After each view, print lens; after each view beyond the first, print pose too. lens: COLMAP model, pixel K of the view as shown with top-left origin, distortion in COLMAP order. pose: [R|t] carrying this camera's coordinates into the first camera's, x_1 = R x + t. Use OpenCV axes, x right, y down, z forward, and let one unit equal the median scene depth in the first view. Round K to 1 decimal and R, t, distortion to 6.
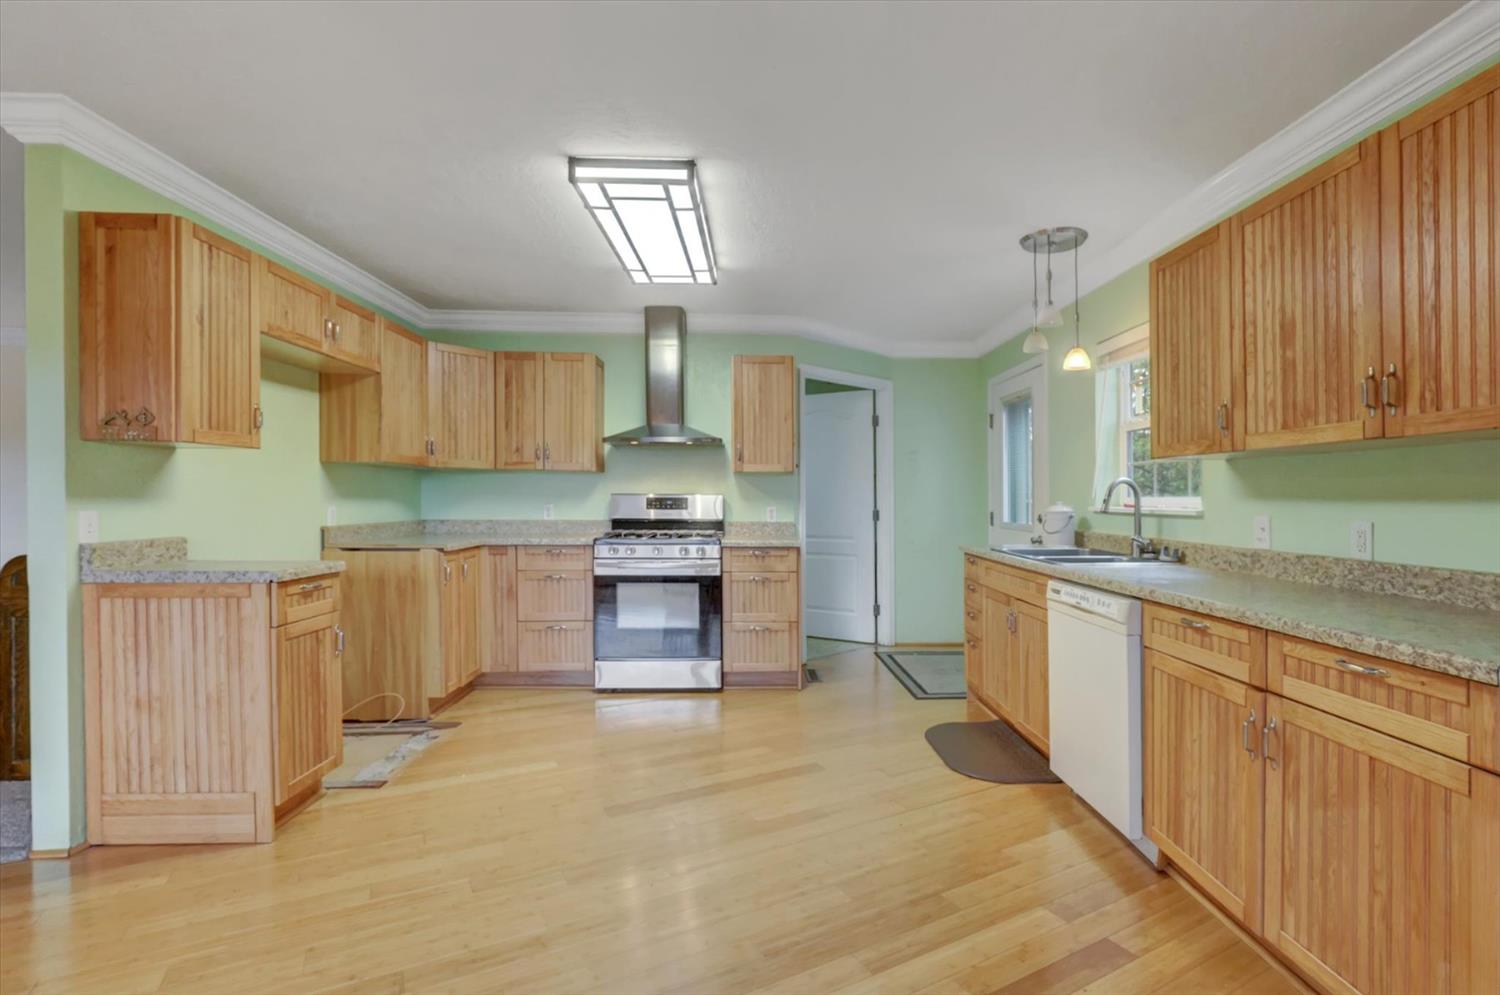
lens RADIAL K [[717.0, 0, 822.8], [0, 717.0, 512.7], [0, 0, 1]] dist [0.000544, 0.000564]
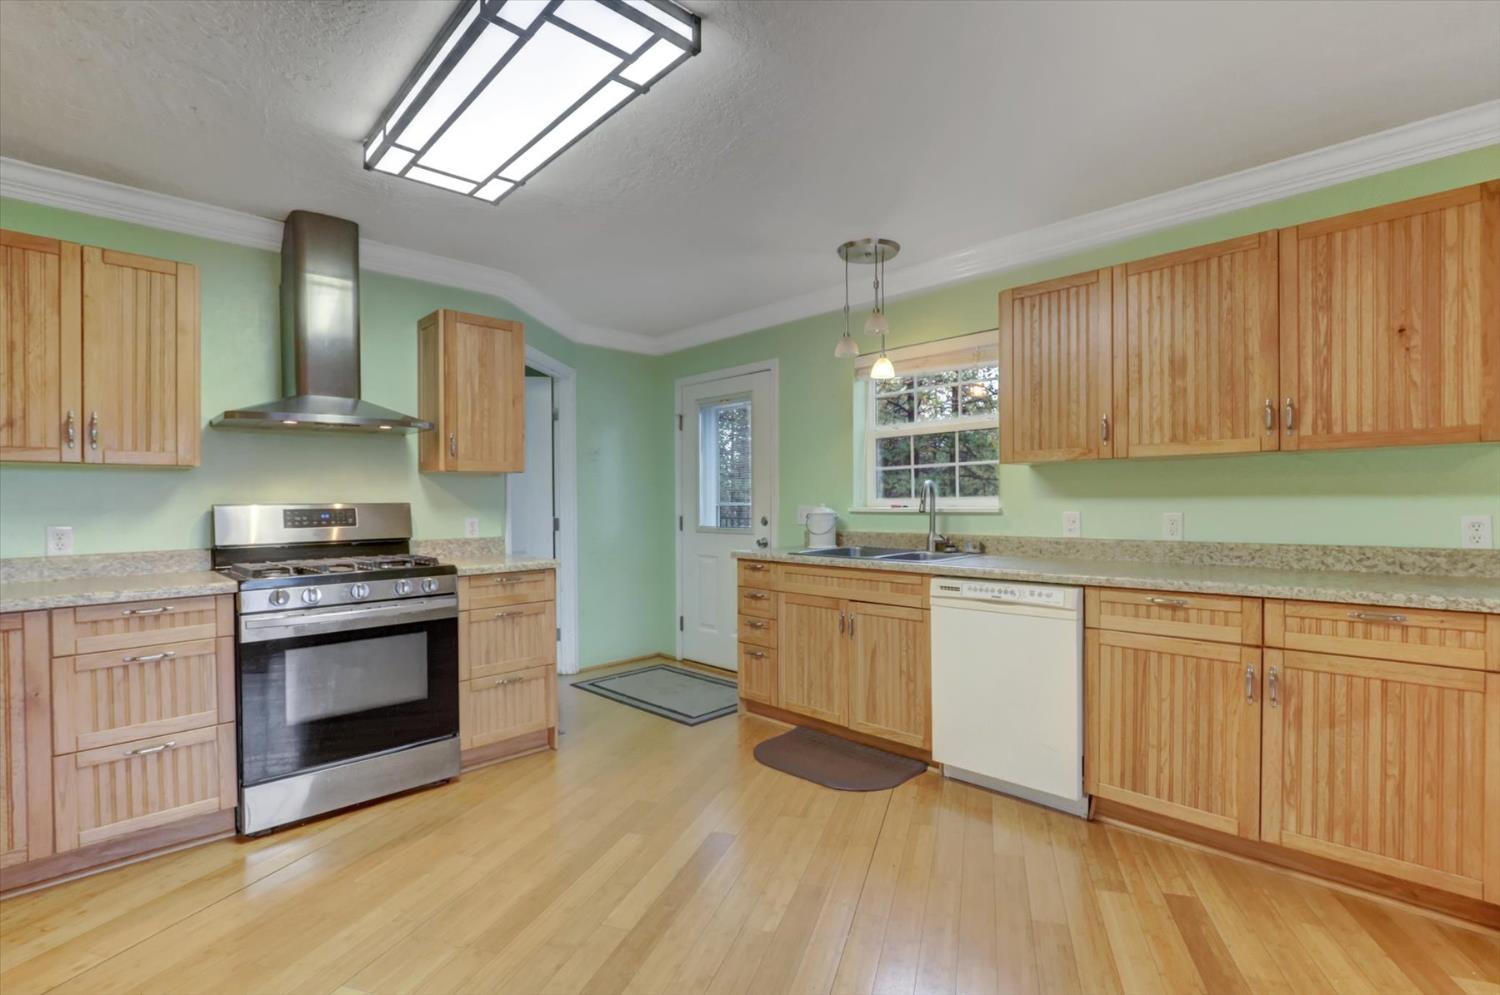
lens RADIAL K [[677.5, 0, 802.4], [0, 677.5, 509.7], [0, 0, 1]] dist [-0.004434, -0.000464]
pose [[0.746277, -0.023974, 0.665204, -0.441850], [0.030310, 0.999539, 0.002020, -0.012070], [-0.664945, 0.018655, 0.746659, 0.364163]]
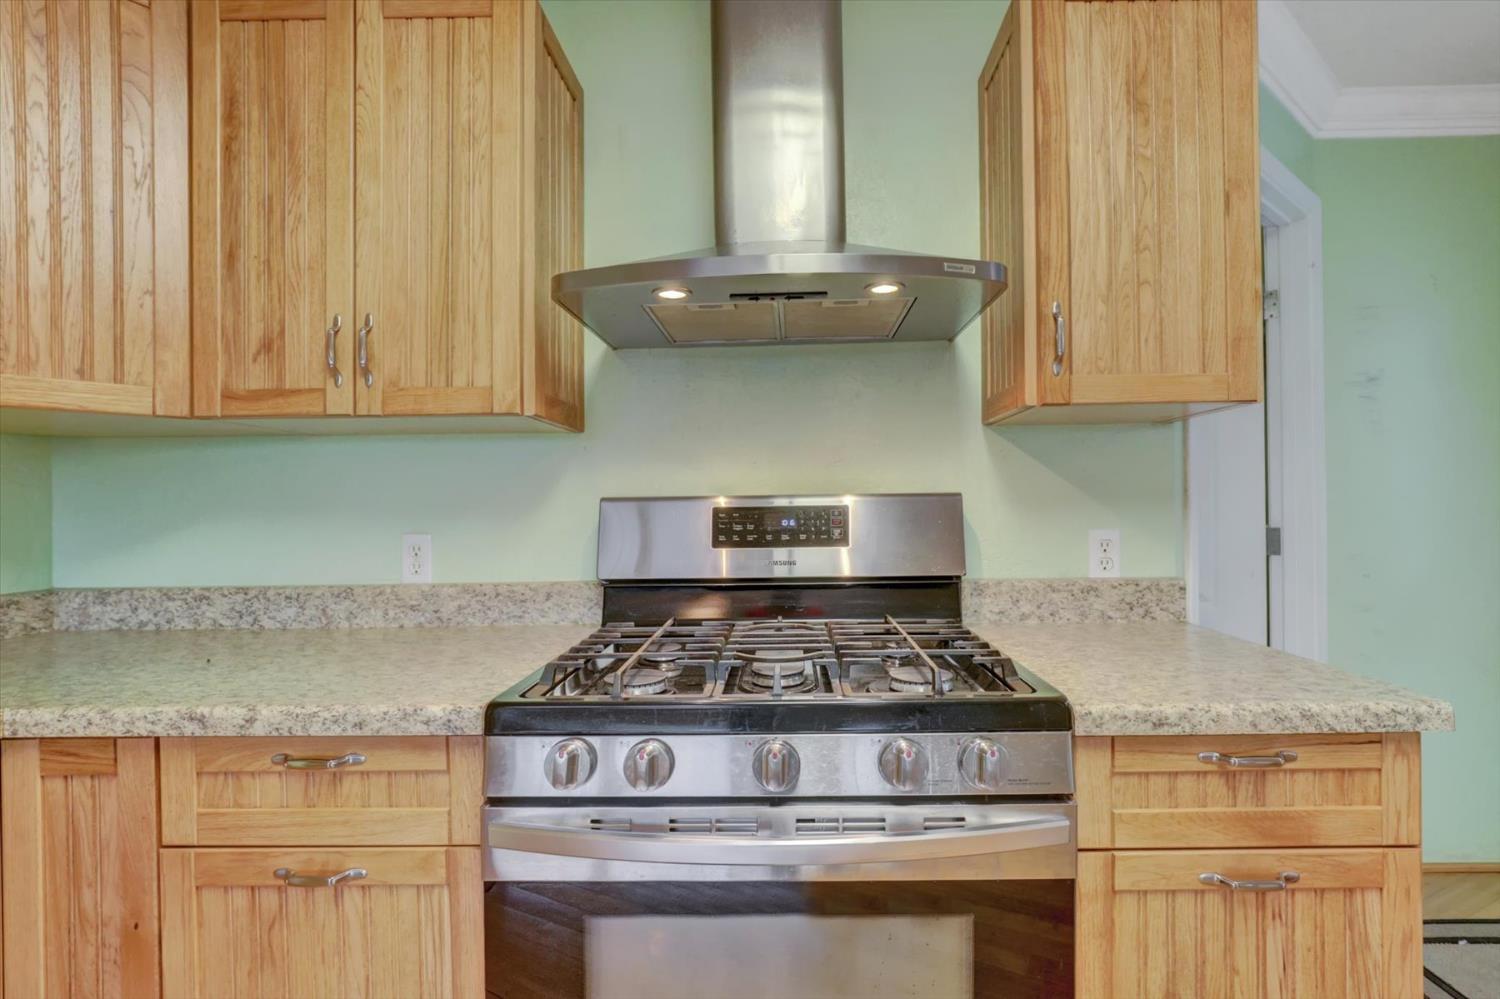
lens RADIAL K [[693.7, 0, 750.0], [0, 693.7, 499.5], [0, 0, 1]] dist [-0.020892, 0.000338]
pose [[0.985552, -0.021315, -0.168024, -0.266103], [0.016170, 0.999359, -0.031929, -0.022175], [0.168597, 0.028751, 0.985266, 1.050179]]
